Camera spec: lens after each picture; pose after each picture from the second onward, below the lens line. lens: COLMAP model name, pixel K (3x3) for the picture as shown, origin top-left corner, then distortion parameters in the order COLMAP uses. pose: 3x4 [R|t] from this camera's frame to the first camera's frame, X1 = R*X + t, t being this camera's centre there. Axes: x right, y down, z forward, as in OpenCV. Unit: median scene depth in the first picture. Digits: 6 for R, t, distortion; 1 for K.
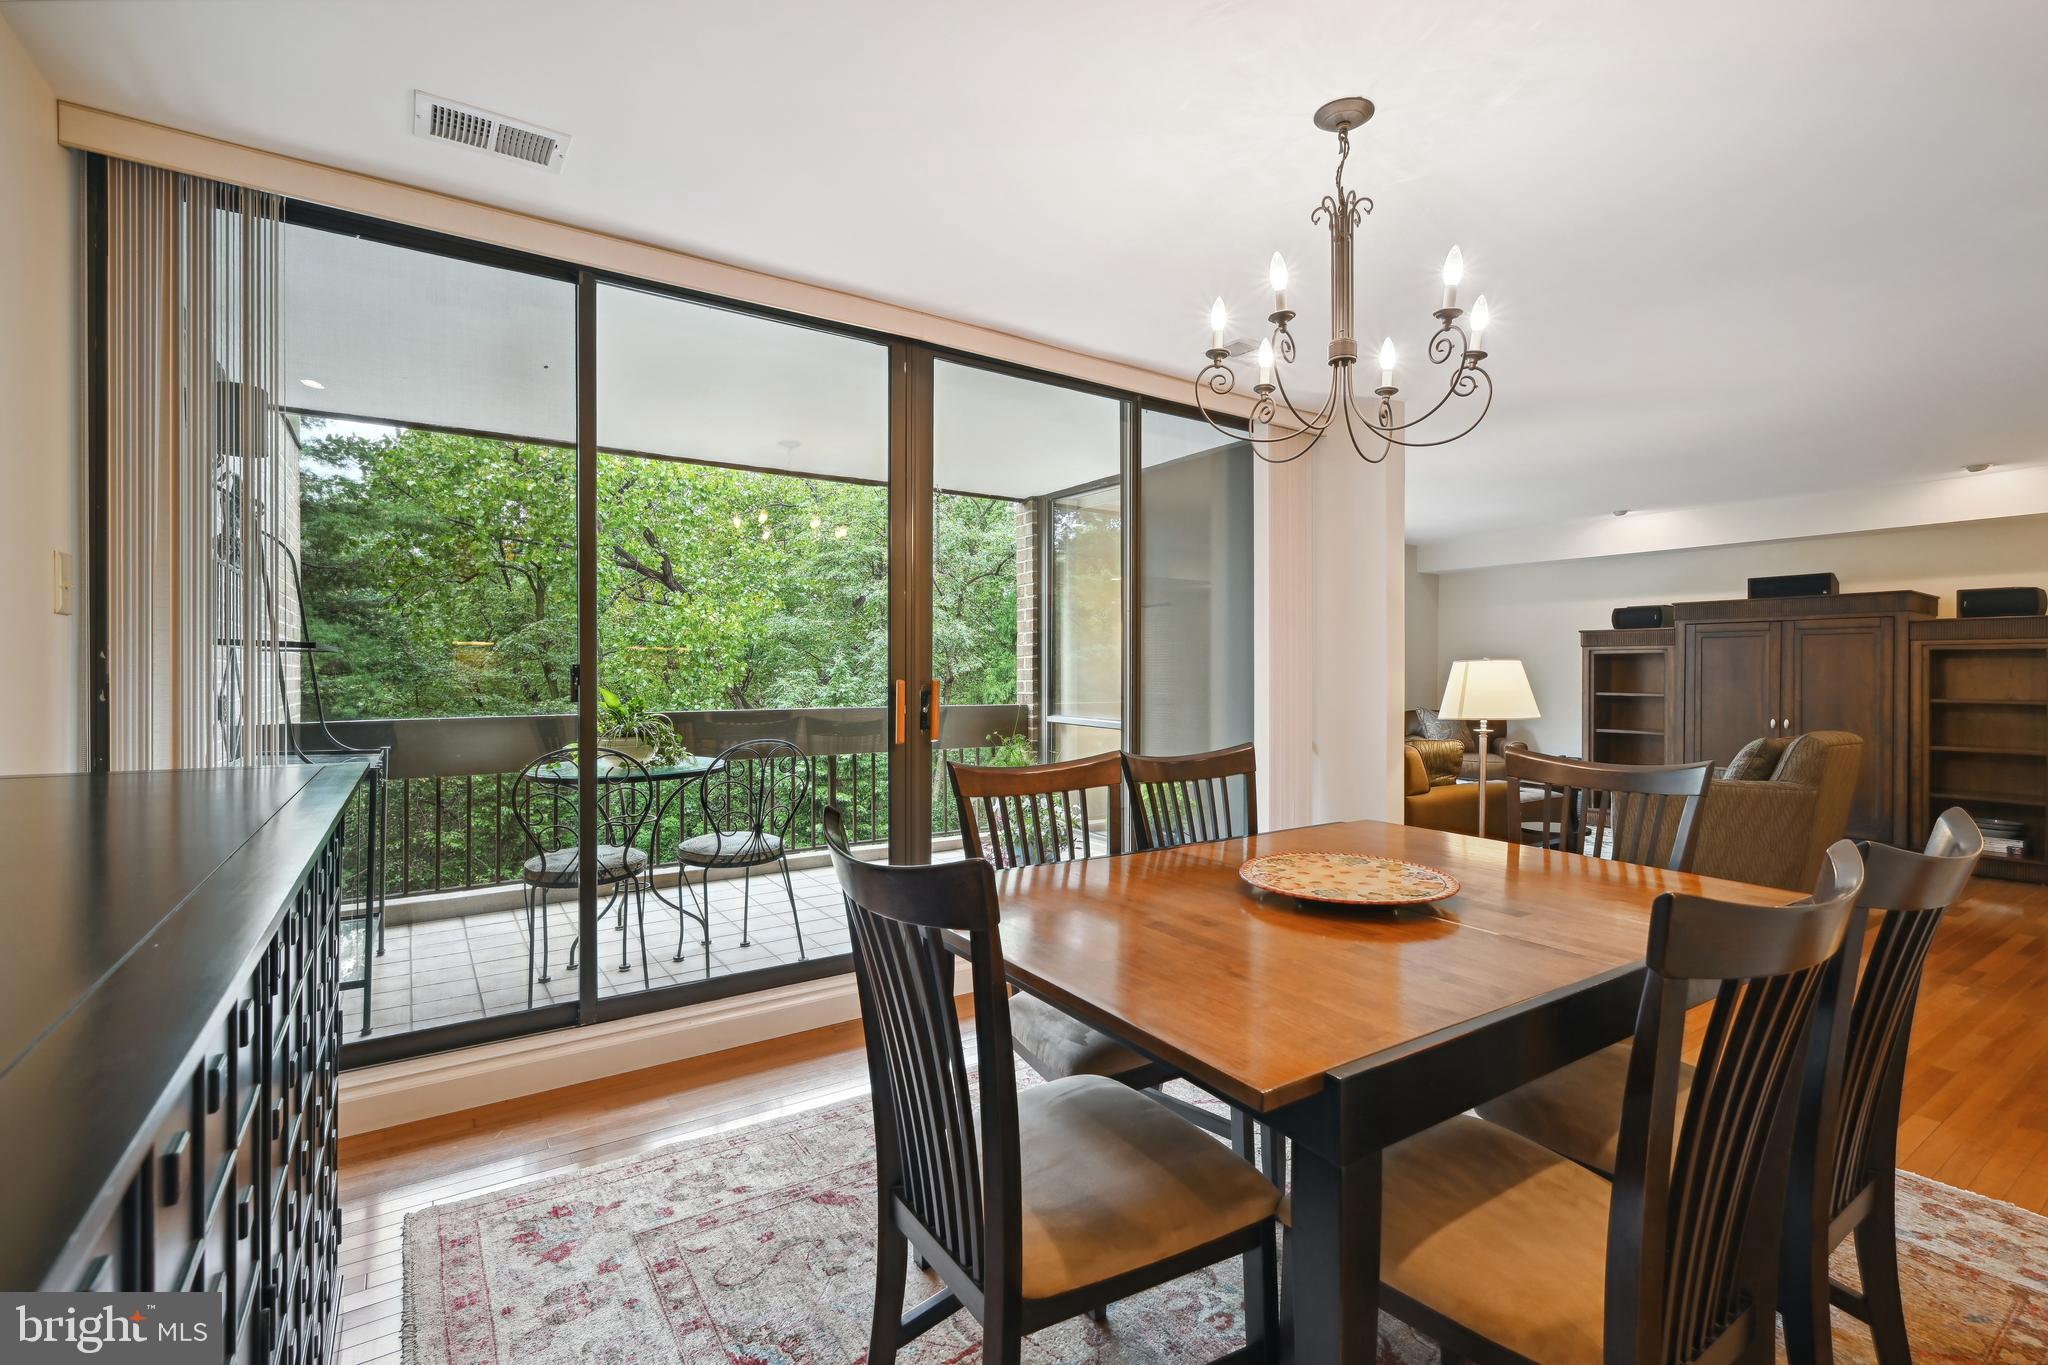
lens RADIAL K [[922.0, 0, 1036.9], [0, 922.0, 678.6], [0, 0, 1]] dist [-0.000545, -0.000794]
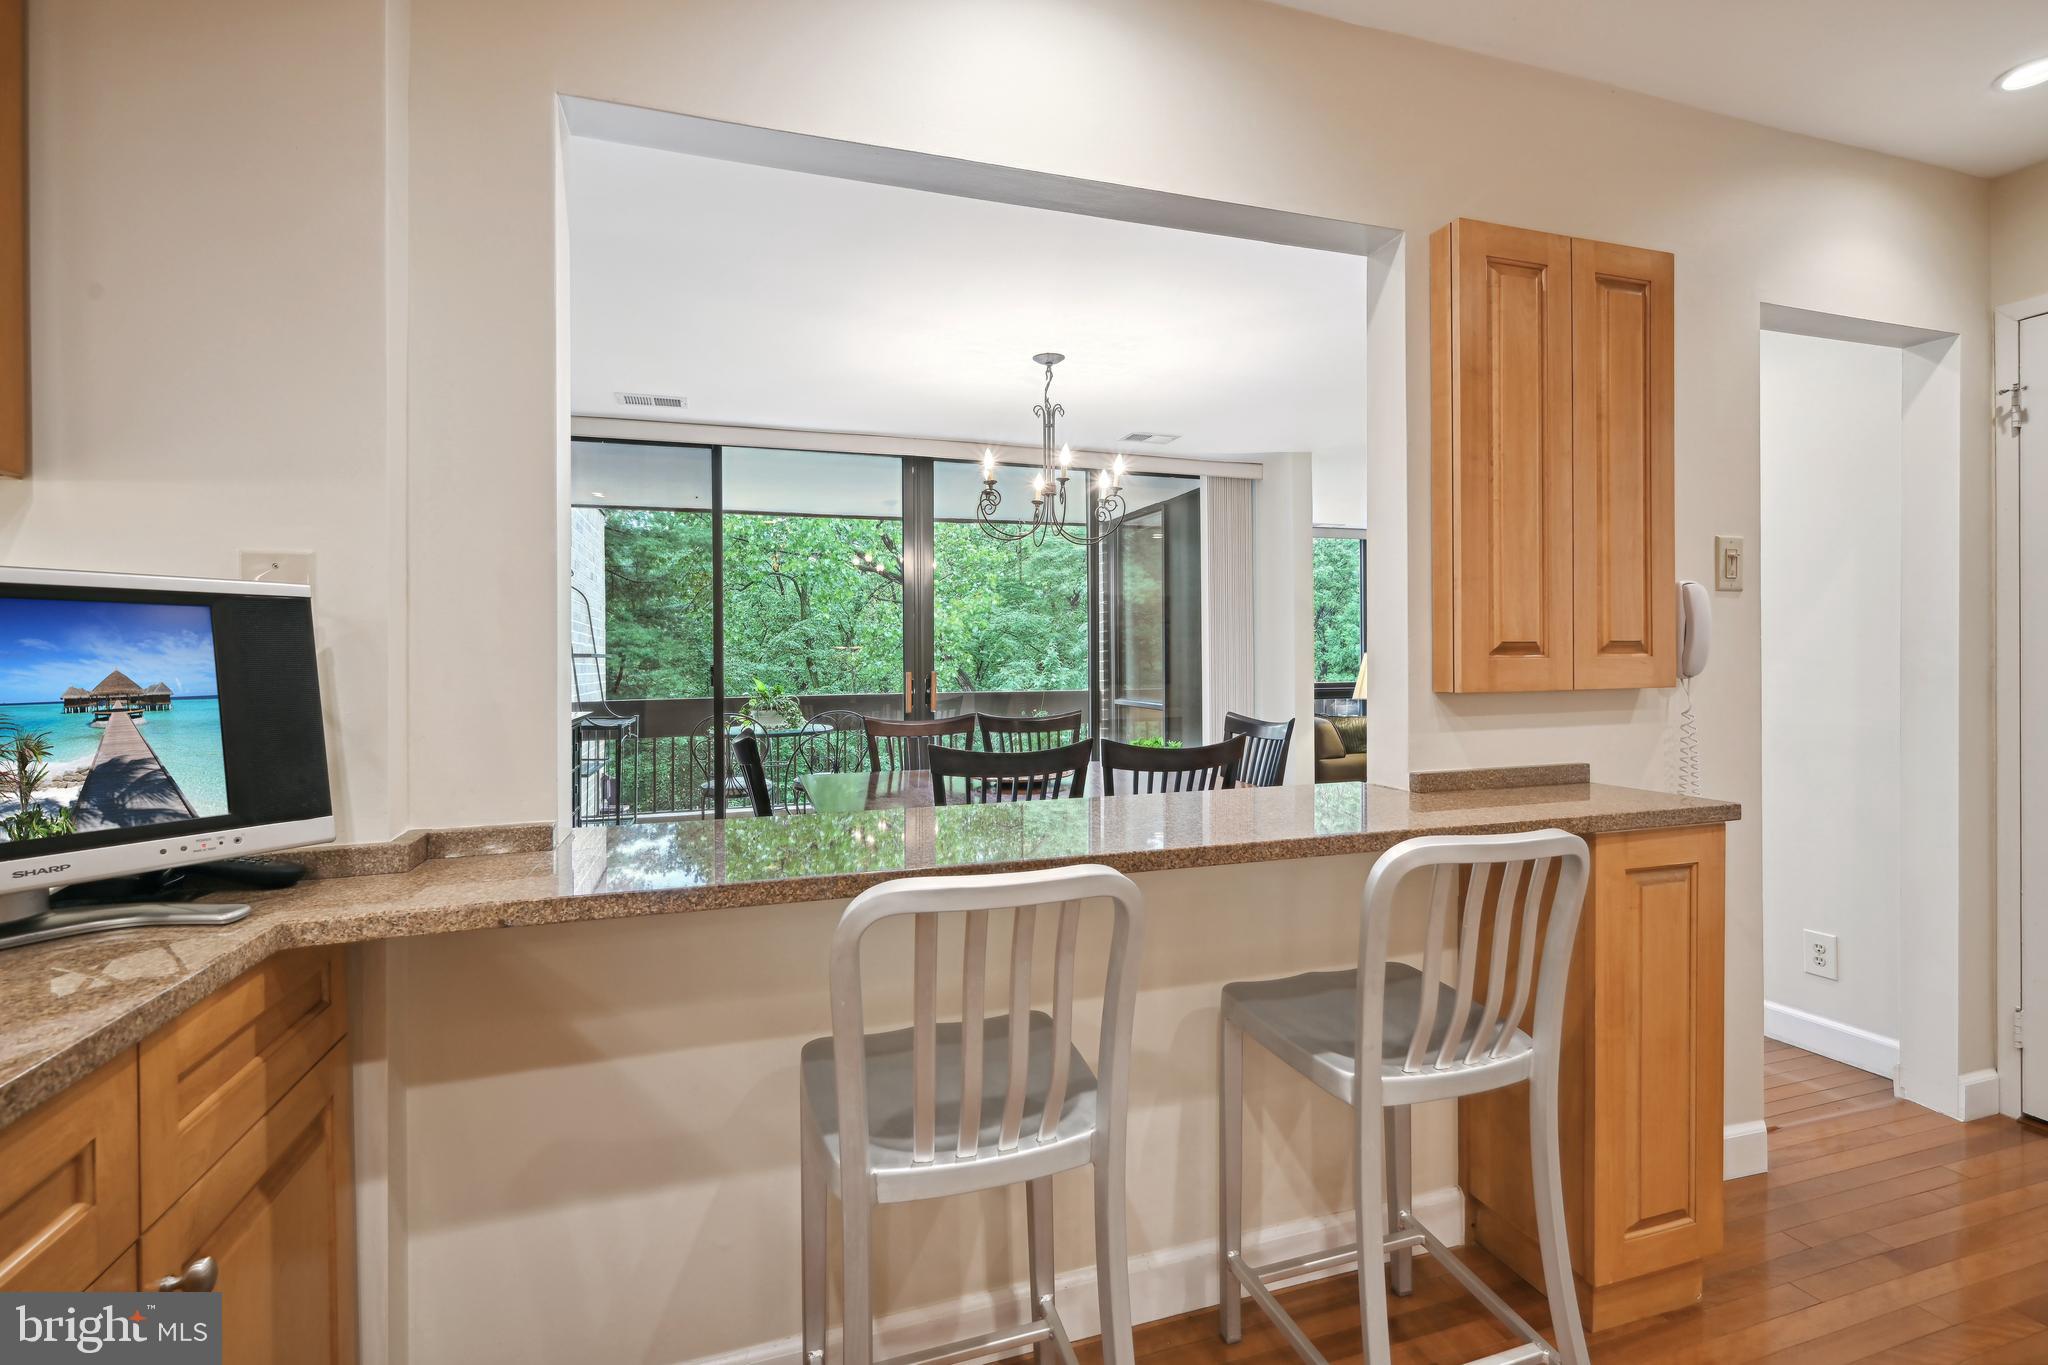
lens RADIAL K [[922.0, 0, 1018.6], [0, 922.0, 679.4], [0, 0, 1]] dist [-0.000545, -0.000794]
pose [[0.961811, -0.004796, -0.273671, 0.062365], [0.008168, 0.999904, 0.011184, -0.000270], [0.273591, -0.012992, 0.961758, -0.061714]]
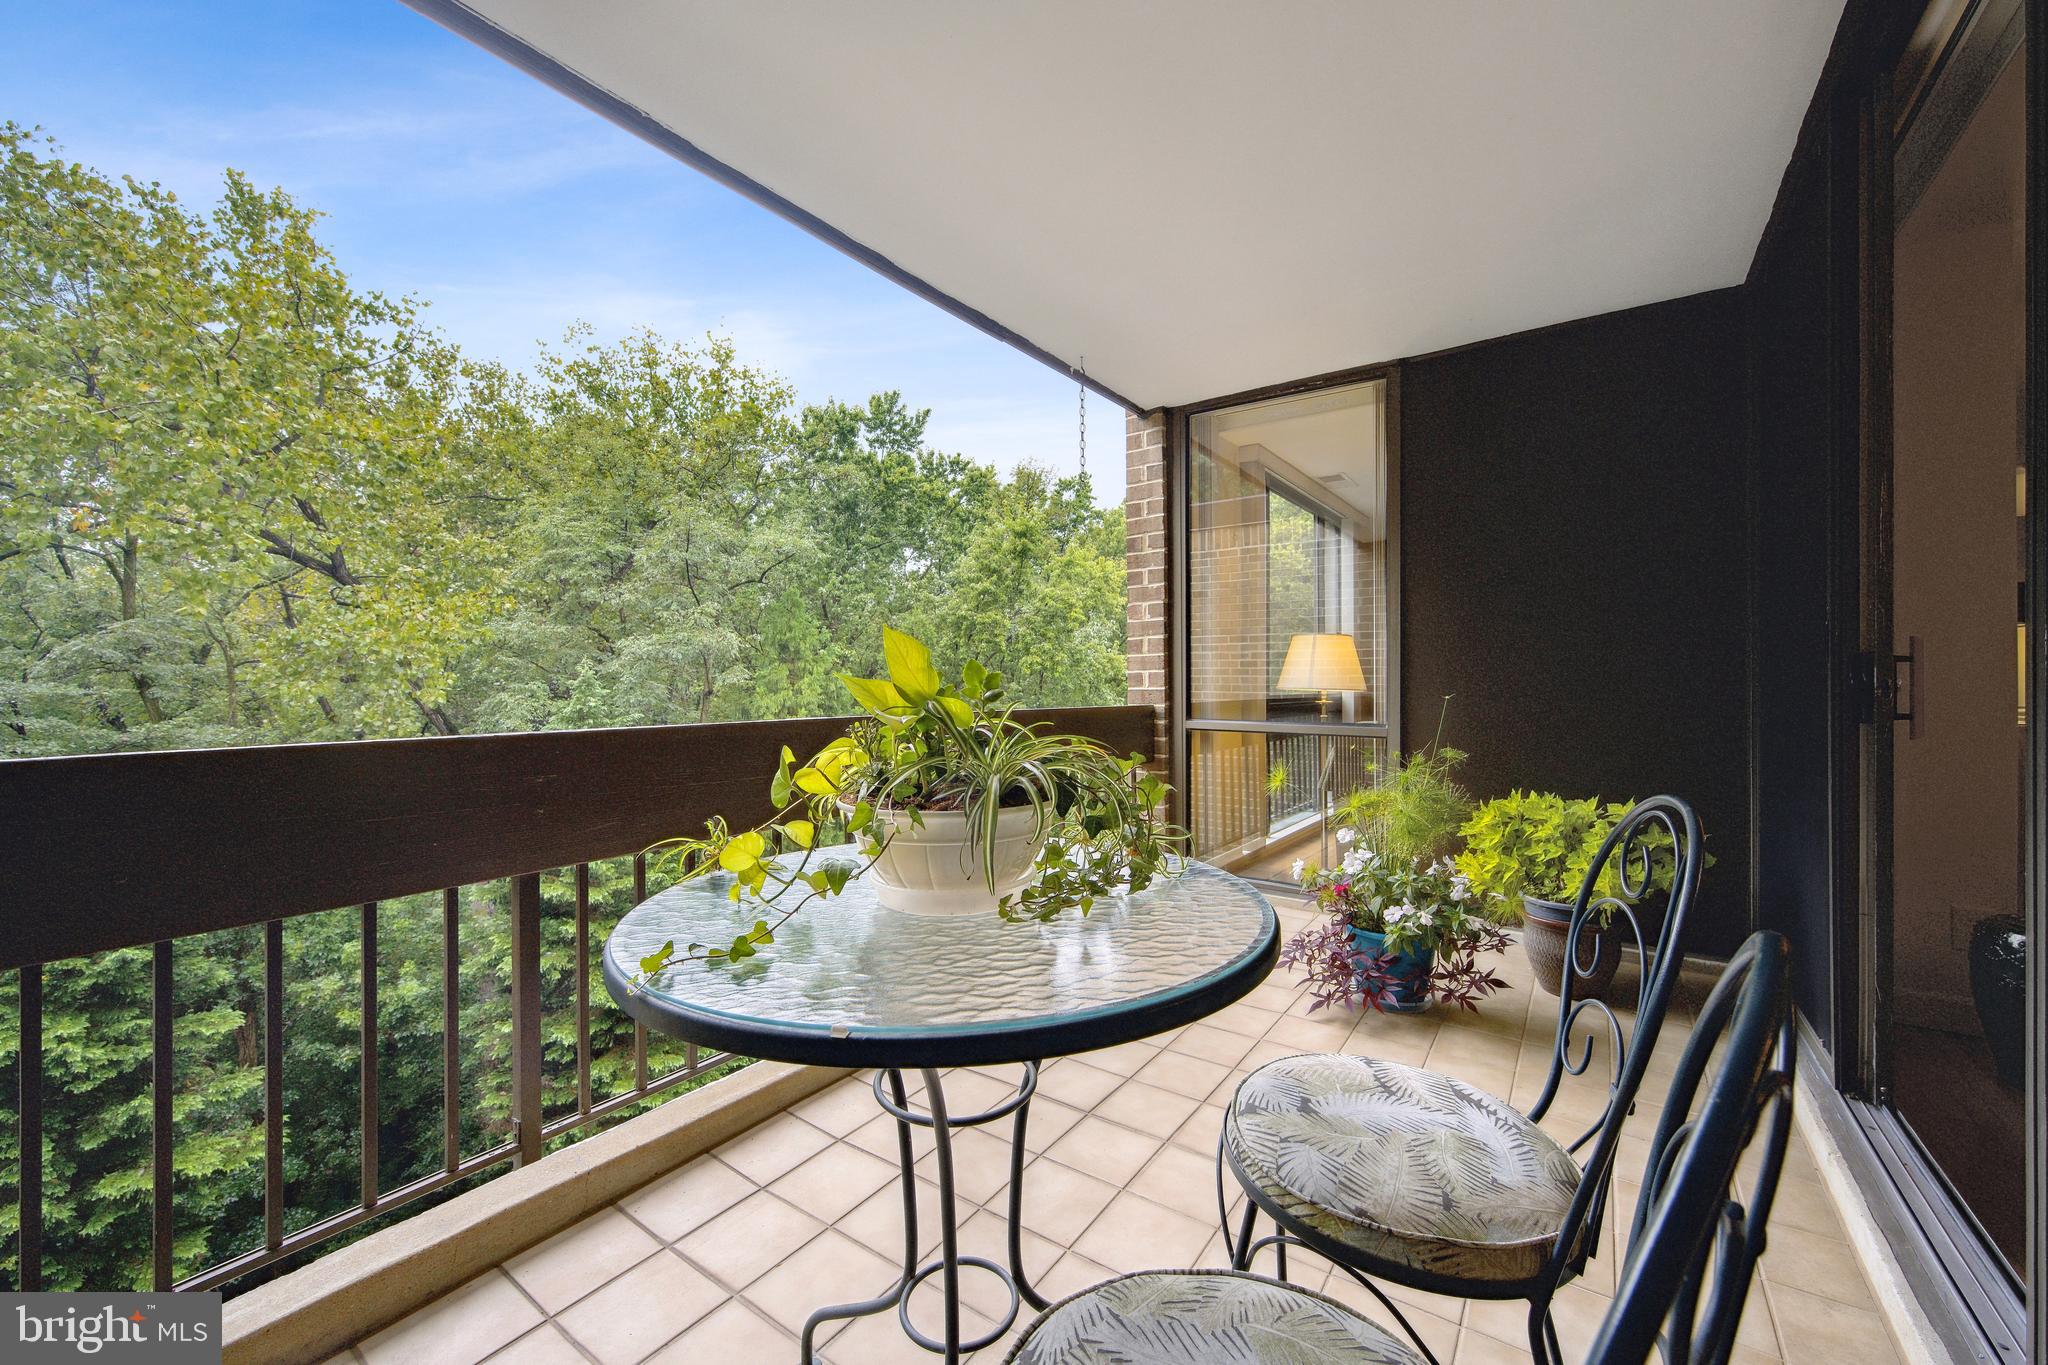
lens RADIAL K [[803.7, 0, 1016.1], [0, 803.7, 694.1], [0, 0, 1]] dist [-0.004425, 0.000232]
pose [[0.935957, -0.008894, 0.352001, -0.090377], [0.009428, 0.999956, 0.000197, 0.005259], [-0.351987, 0.003134, 0.935999, 0.130545]]
